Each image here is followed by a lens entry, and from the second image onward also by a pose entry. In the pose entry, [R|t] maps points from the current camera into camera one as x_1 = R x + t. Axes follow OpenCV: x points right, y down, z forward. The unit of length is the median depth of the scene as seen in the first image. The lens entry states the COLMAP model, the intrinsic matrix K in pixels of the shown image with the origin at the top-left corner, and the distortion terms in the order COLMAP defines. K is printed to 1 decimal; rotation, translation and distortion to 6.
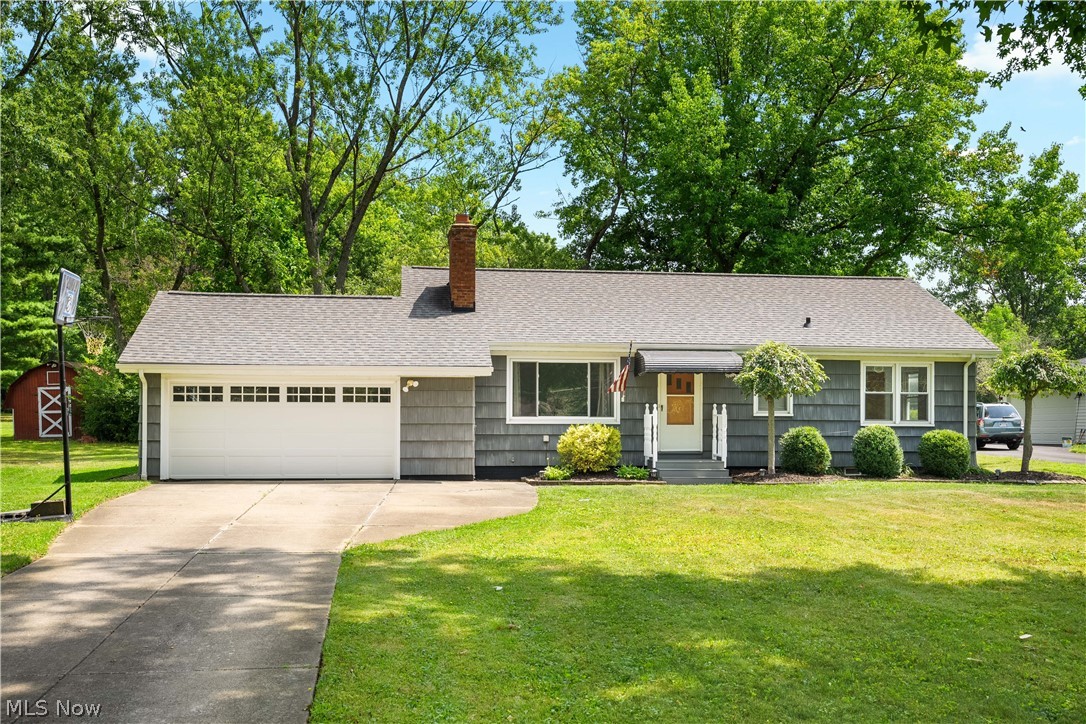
lens RADIAL K [[1147.7, 0, 538.9], [0, 1147.7, 369.7], [0, 0, 1]] dist [-0.008385, 0.000000]
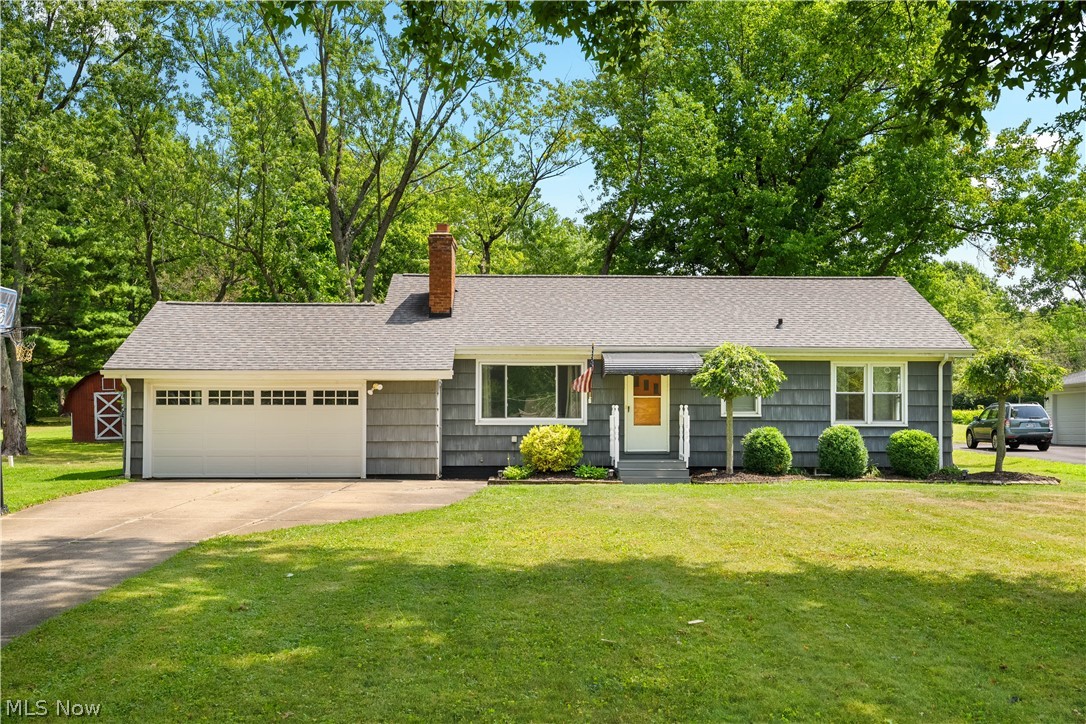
lens RADIAL K [[1147.7, 0, 549.4], [0, 1147.7, 355.3], [0, 0, 1]] dist [-0.008385, 0.000000]
pose [[0.994739, -0.009151, -0.102029, 0.138013], [0.007593, 0.999849, -0.015651, 0.000903], [0.102157, 0.014794, 0.994658, -0.023195]]
